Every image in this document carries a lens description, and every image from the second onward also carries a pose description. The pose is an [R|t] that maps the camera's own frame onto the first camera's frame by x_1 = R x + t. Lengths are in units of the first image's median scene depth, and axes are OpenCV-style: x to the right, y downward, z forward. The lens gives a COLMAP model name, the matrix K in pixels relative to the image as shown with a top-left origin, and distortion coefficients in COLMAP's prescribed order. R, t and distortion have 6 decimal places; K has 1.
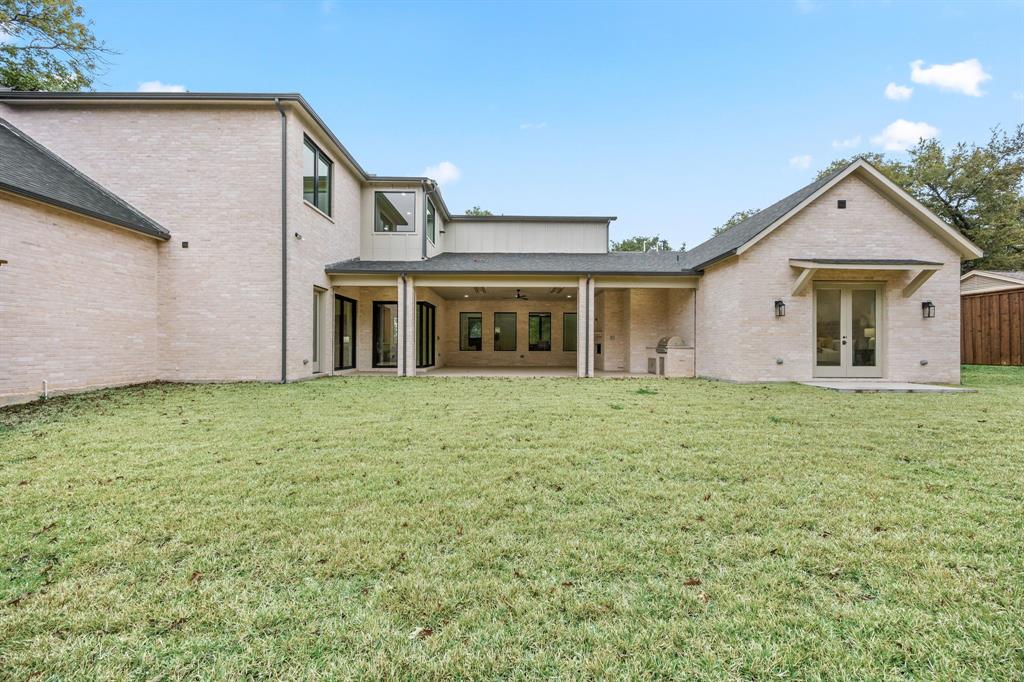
lens RADIAL K [[393.5, 0, 498.0], [0, 393.5, 343.0], [0, 0, 1]] dist [-0.003576, 0.000405]
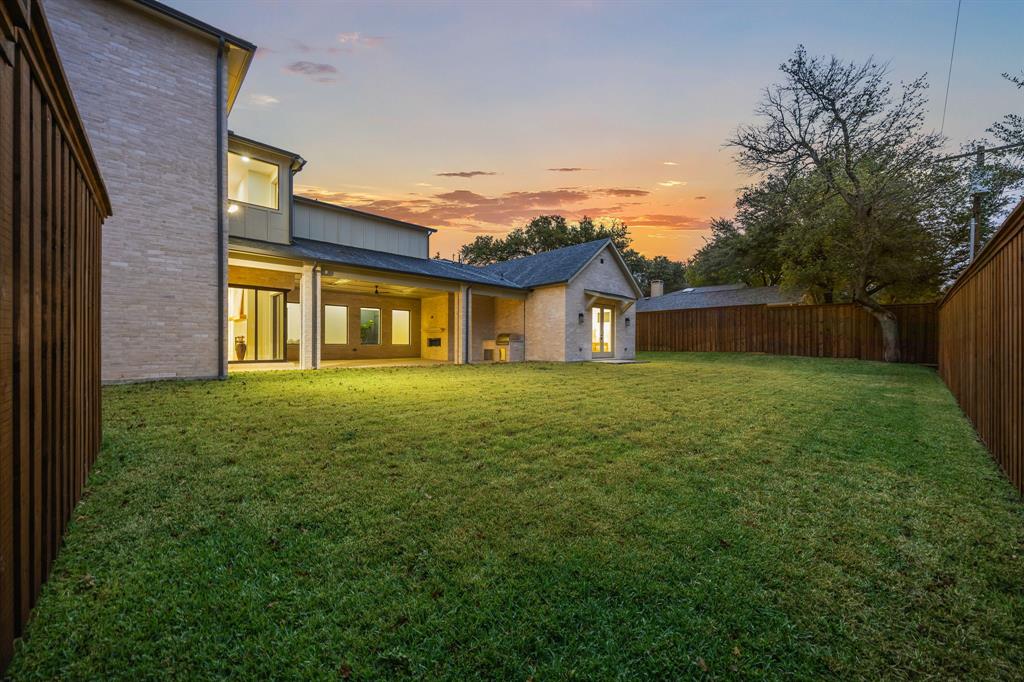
lens RADIAL K [[397.9, 0, 507.9], [0, 397.9, 343.9], [0, 0, 1]] dist [0.001158, 0.000169]
pose [[0.728784, 0.001830, 0.684741, -8.260970], [-0.009672, 0.999924, 0.007621, 0.169747], [-0.684675, -0.012177, 0.728746, -0.390748]]
